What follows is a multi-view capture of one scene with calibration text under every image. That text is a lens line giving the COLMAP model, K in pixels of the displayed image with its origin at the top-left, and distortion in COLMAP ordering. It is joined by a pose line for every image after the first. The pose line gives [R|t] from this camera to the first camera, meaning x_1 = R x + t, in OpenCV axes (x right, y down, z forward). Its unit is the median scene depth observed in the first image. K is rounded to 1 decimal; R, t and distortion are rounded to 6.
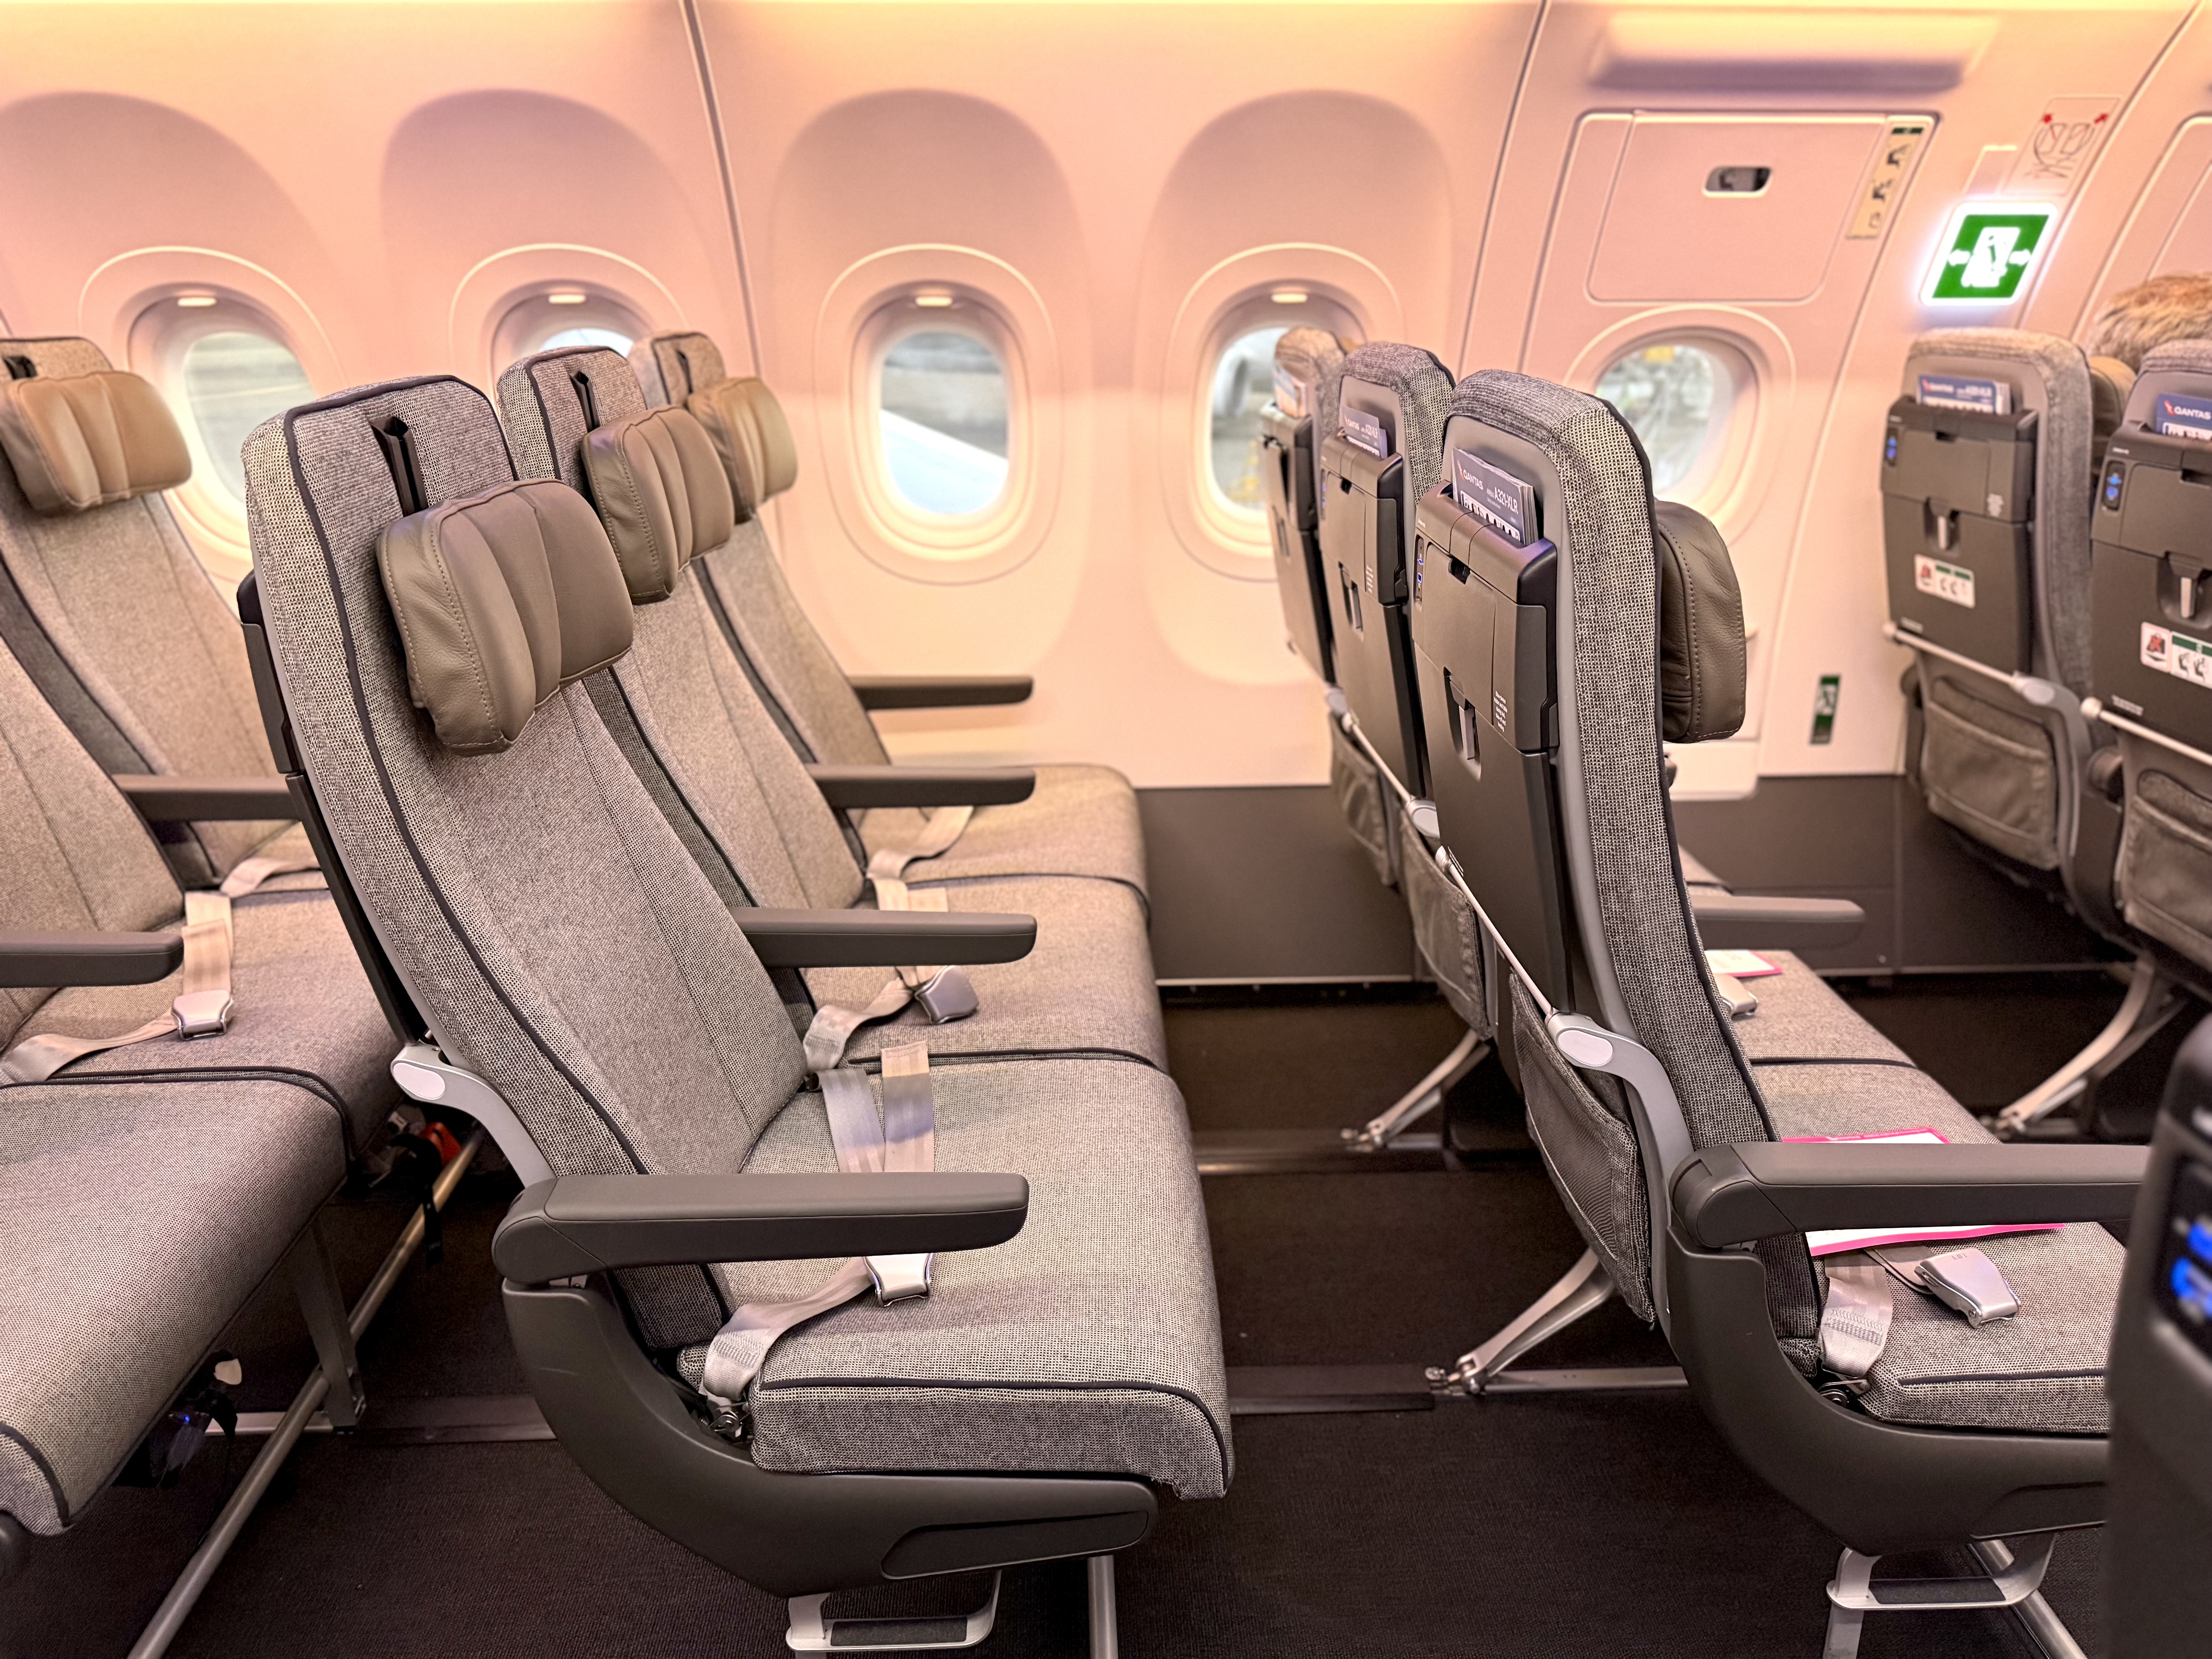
lens RADIAL K [[1612.2, 0, 1132.2], [0, 1612.2, 839.8], [0, 0, 1]] dist [0.025867, -0.036855]
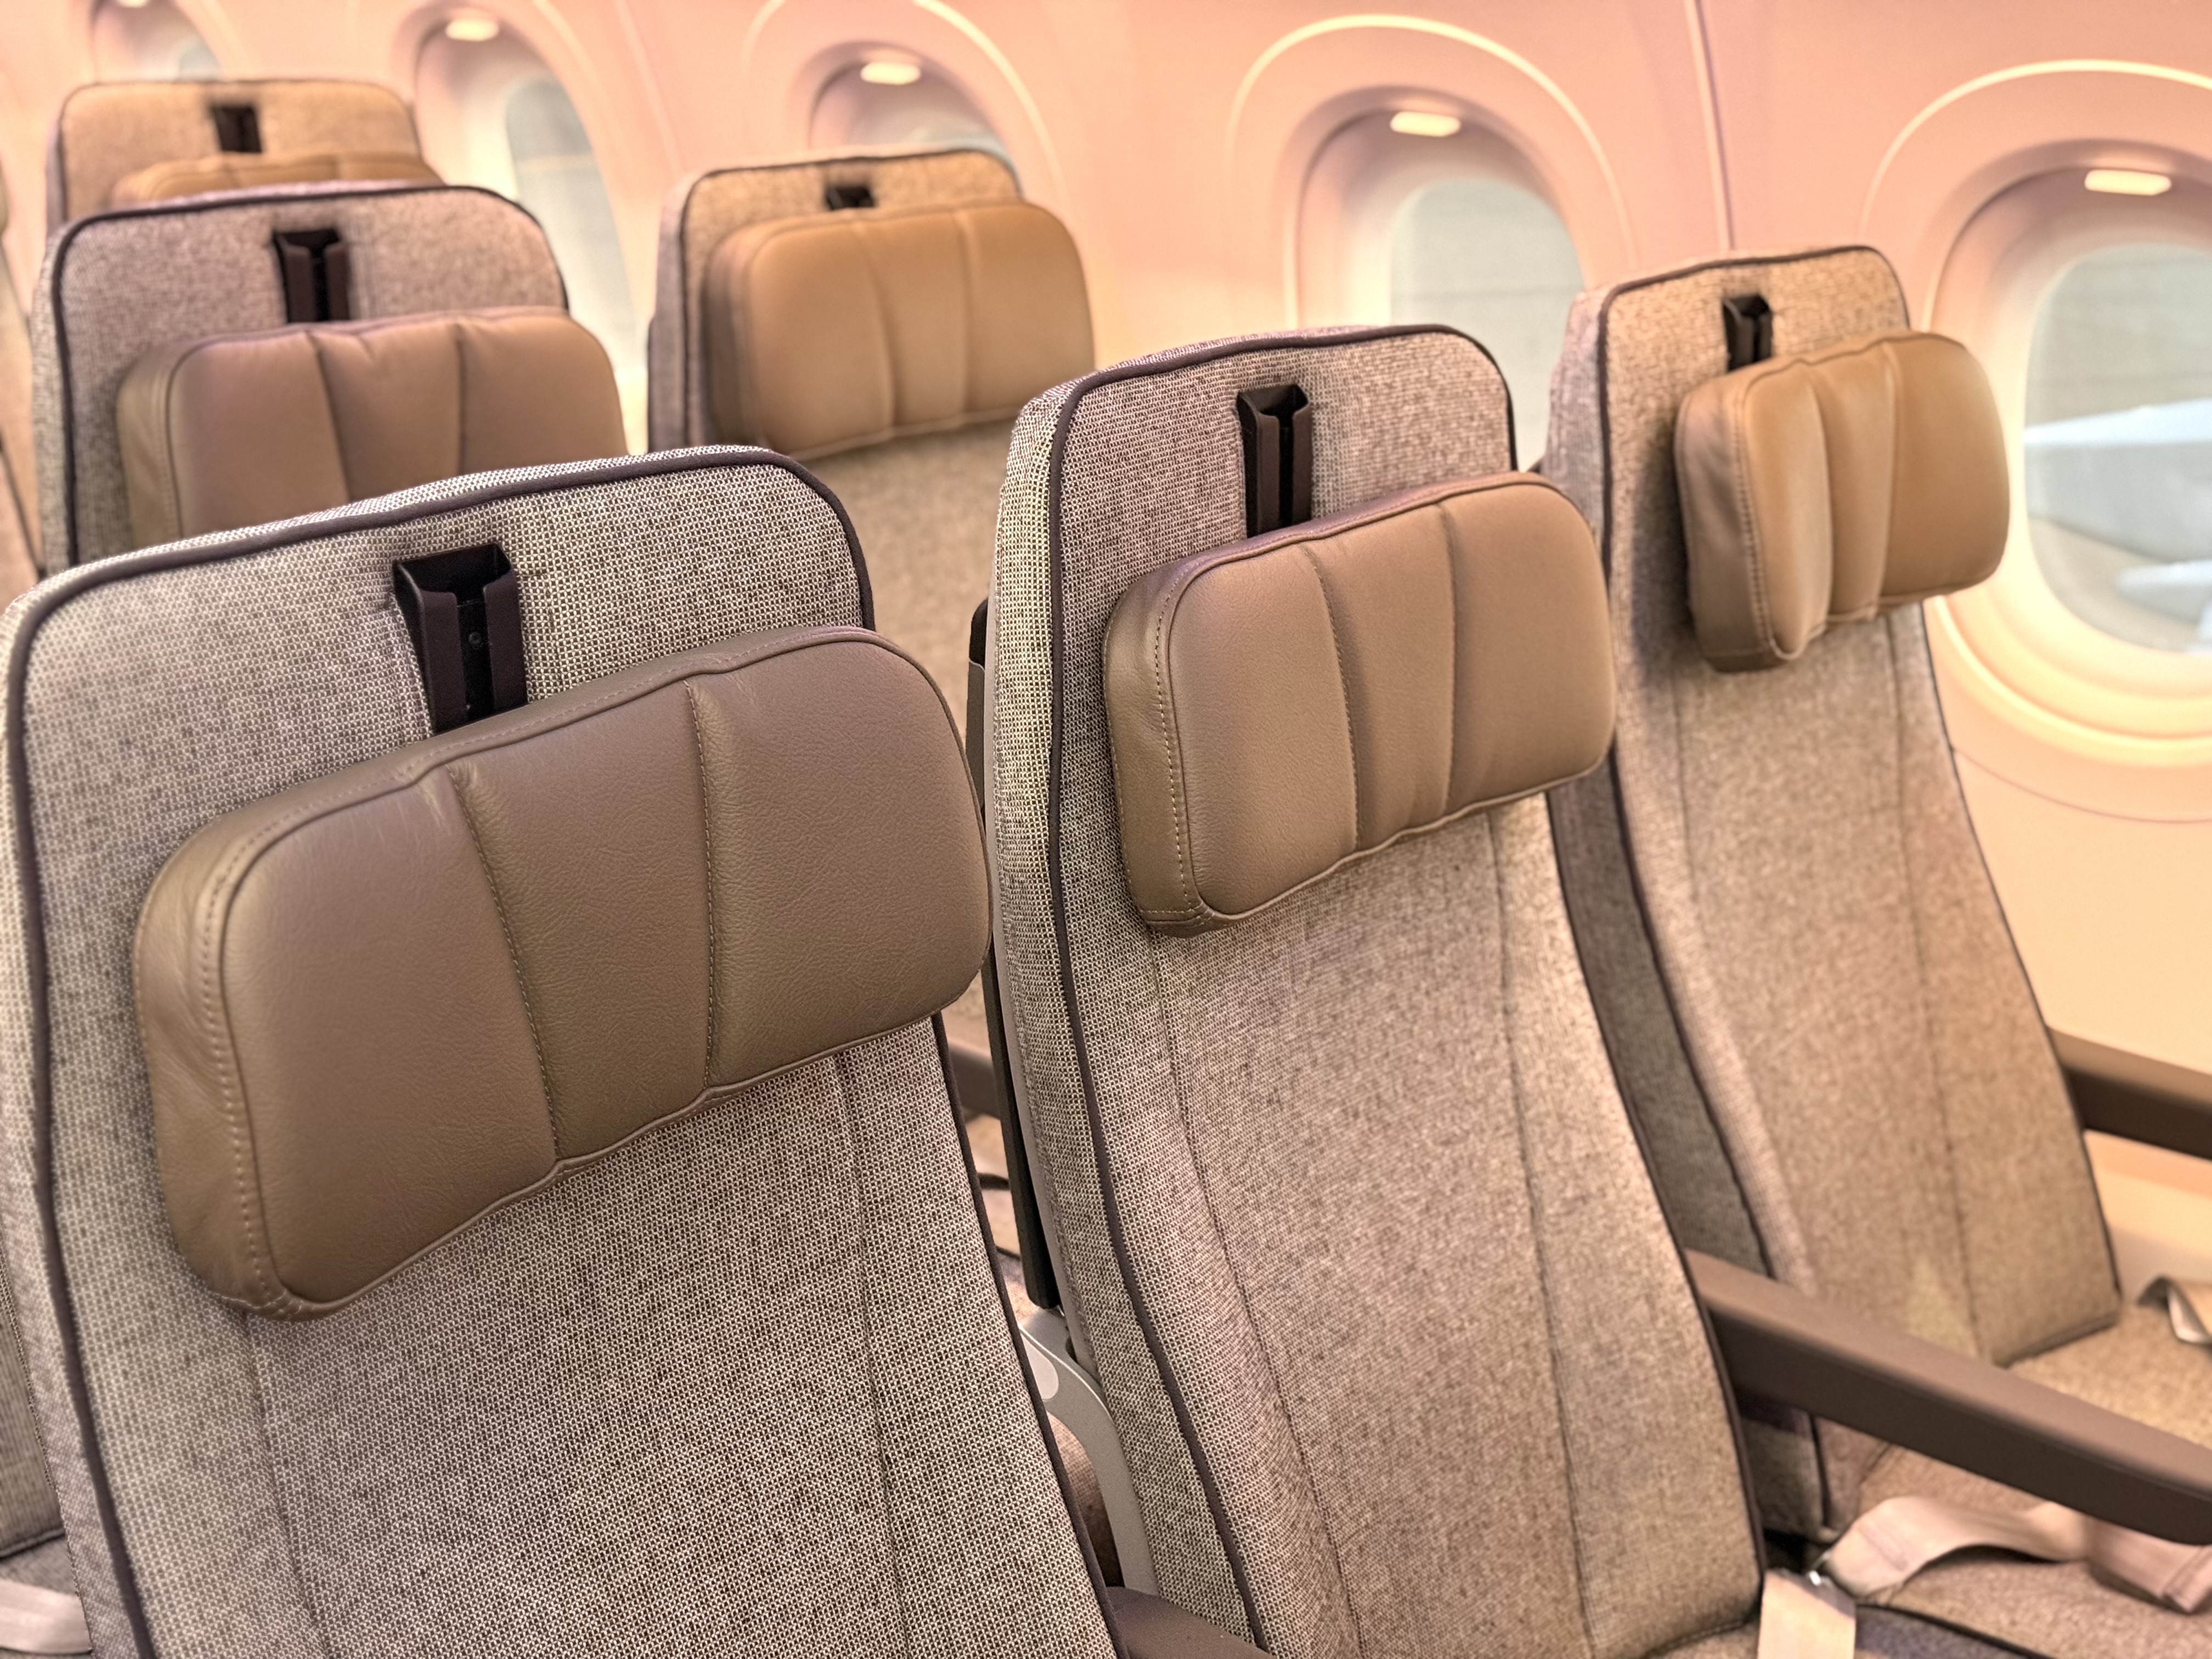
lens RADIAL K [[3122.6, 0, 1112.5], [0, 3122.6, 868.2], [0, 0, 1]] dist [0.173720, -0.050364]
pose [[0.749152, 0.238154, -0.618105, -0.246960], [-0.257451, 0.964454, 0.059567, -0.160001], [0.610320, 0.114507, 0.783836, 0.217656]]
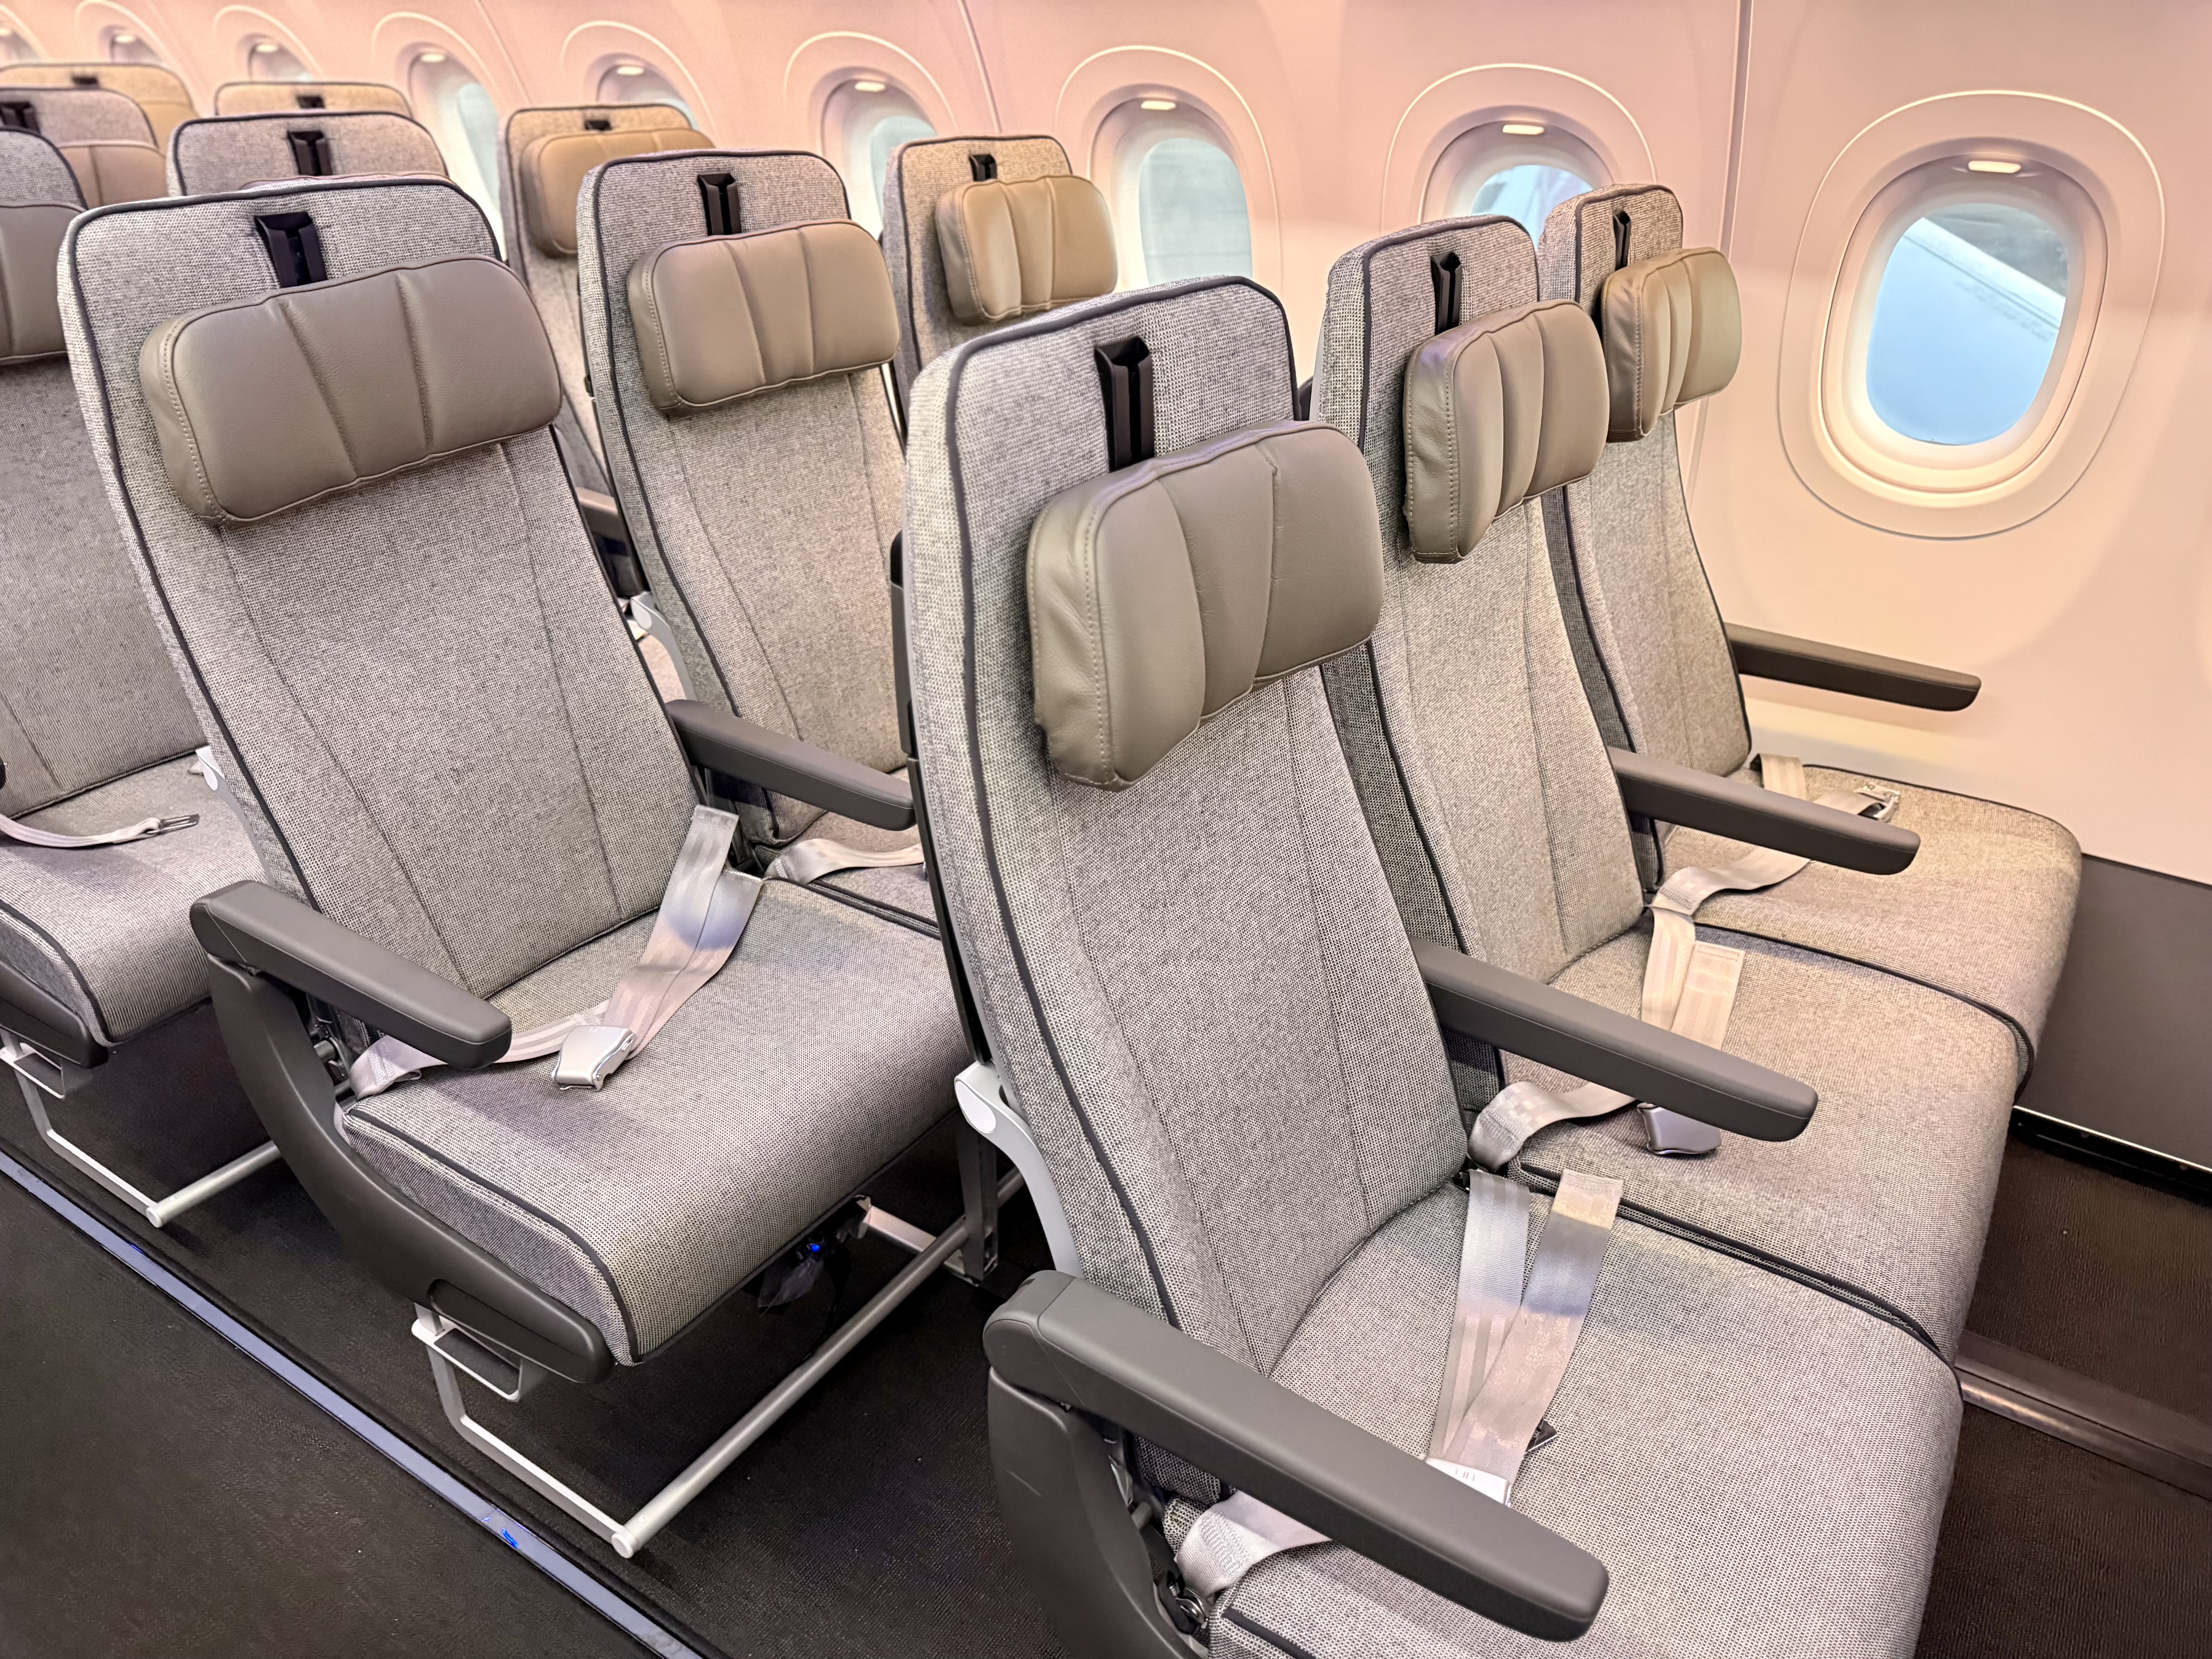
lens RADIAL K [[1581.0, 0, 1106.0], [0, 1581.0, 829.5], [0, 0, 1]] dist [0.116196, -0.147383]
pose [[0.813018, 0.290892, -0.504365, 0.008749], [-0.226343, 0.956021, 0.186528, -0.106158], [0.536443, -0.037491, 0.843103, 0.184823]]
